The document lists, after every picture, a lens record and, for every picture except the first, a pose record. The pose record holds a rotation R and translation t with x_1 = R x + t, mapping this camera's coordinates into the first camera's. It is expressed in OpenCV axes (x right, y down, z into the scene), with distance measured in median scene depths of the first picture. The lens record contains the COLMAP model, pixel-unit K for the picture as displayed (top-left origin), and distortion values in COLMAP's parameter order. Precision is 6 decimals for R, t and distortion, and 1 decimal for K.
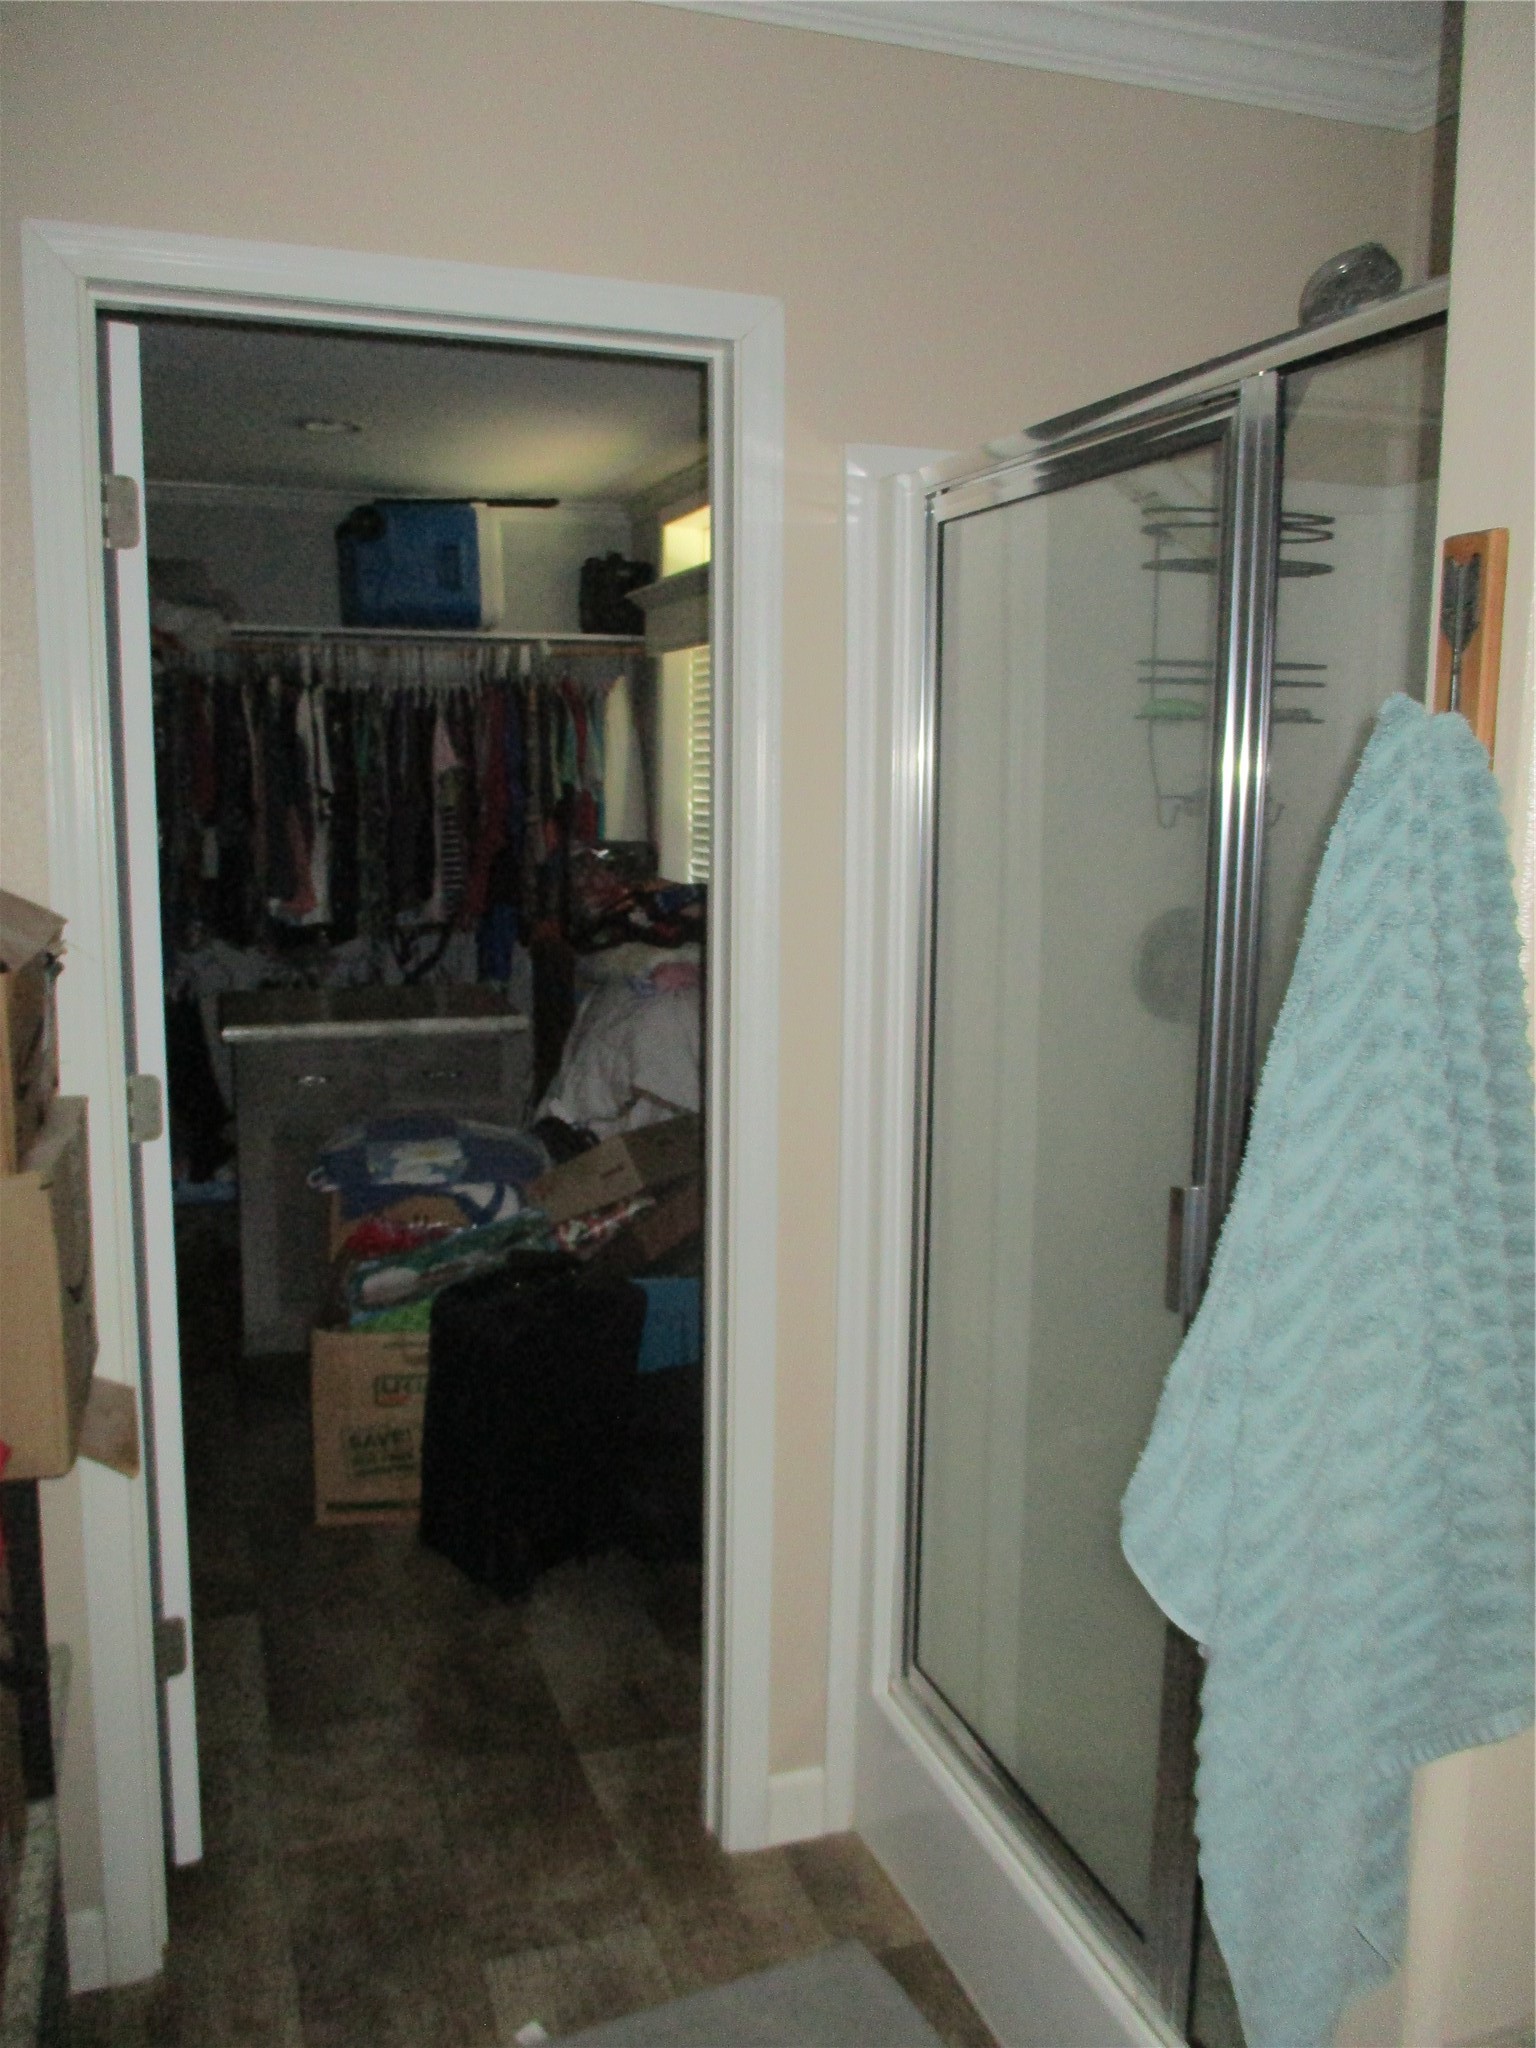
lens RADIAL K [[1697.7, 0, 812.8], [0, 1697.7, 1013.8], [0, 0, 1]] dist [-0.063224, 0.043390]
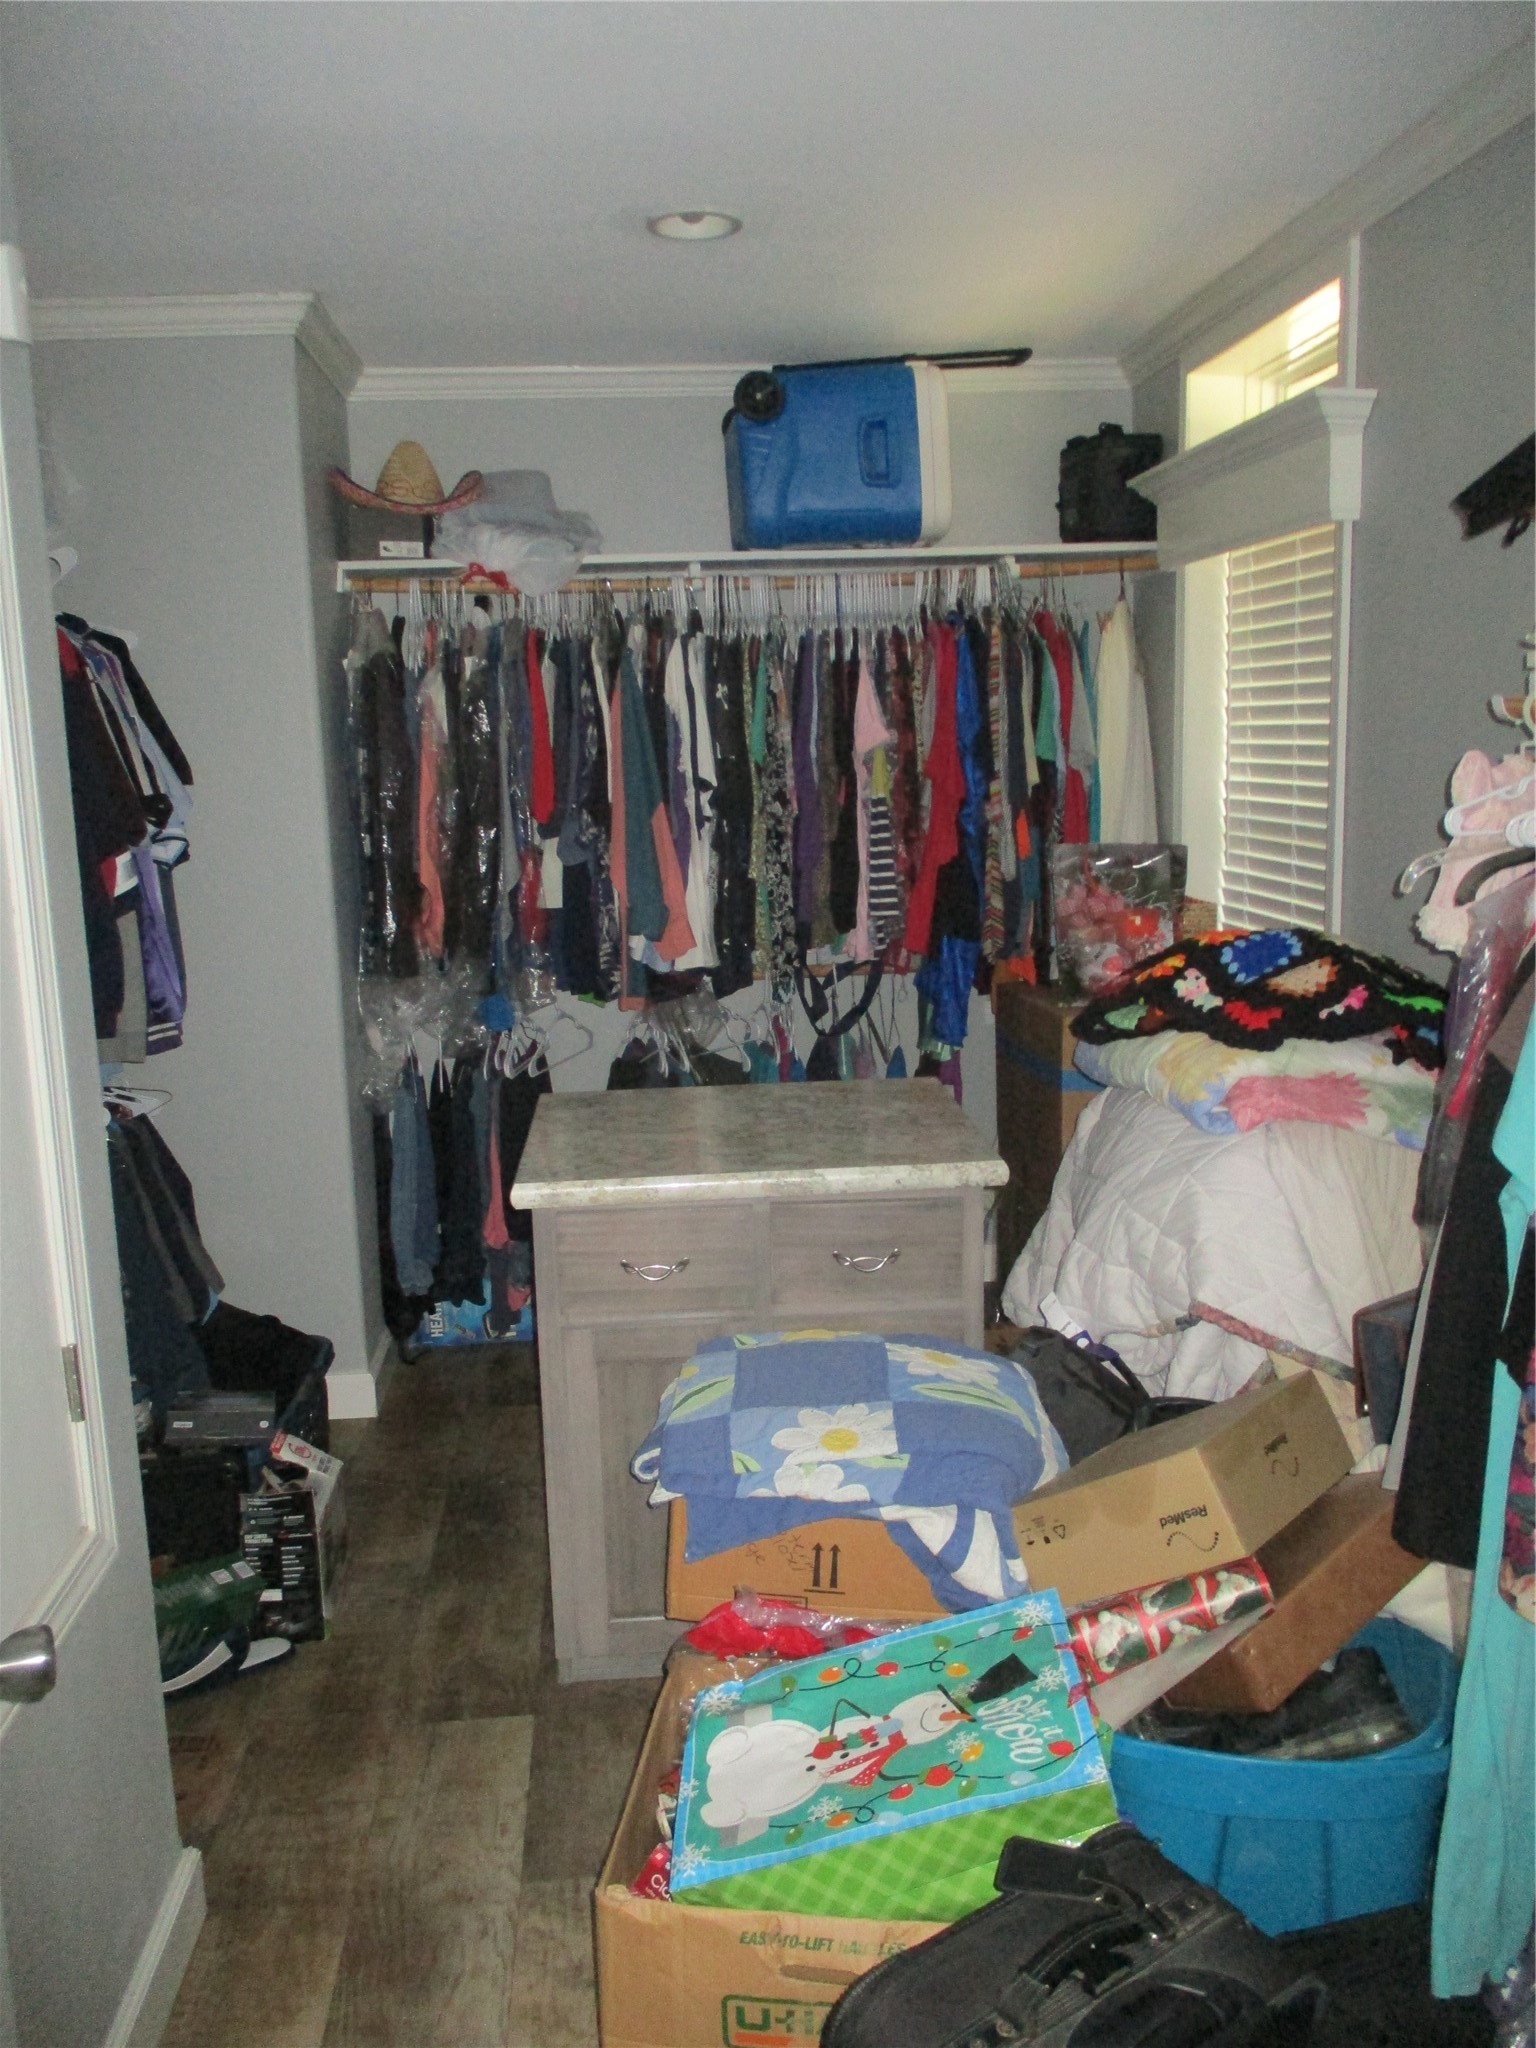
lens RADIAL K [[1697.7, 0, 812.8], [0, 1697.7, 1013.8], [0, 0, 1]] dist [-0.063224, 0.043390]
pose [[0.968148, 0.002312, -0.250367, -0.065354], [0.002102, 0.999847, 0.017363, -0.045927], [0.250369, -0.017336, 0.967995, 0.312828]]
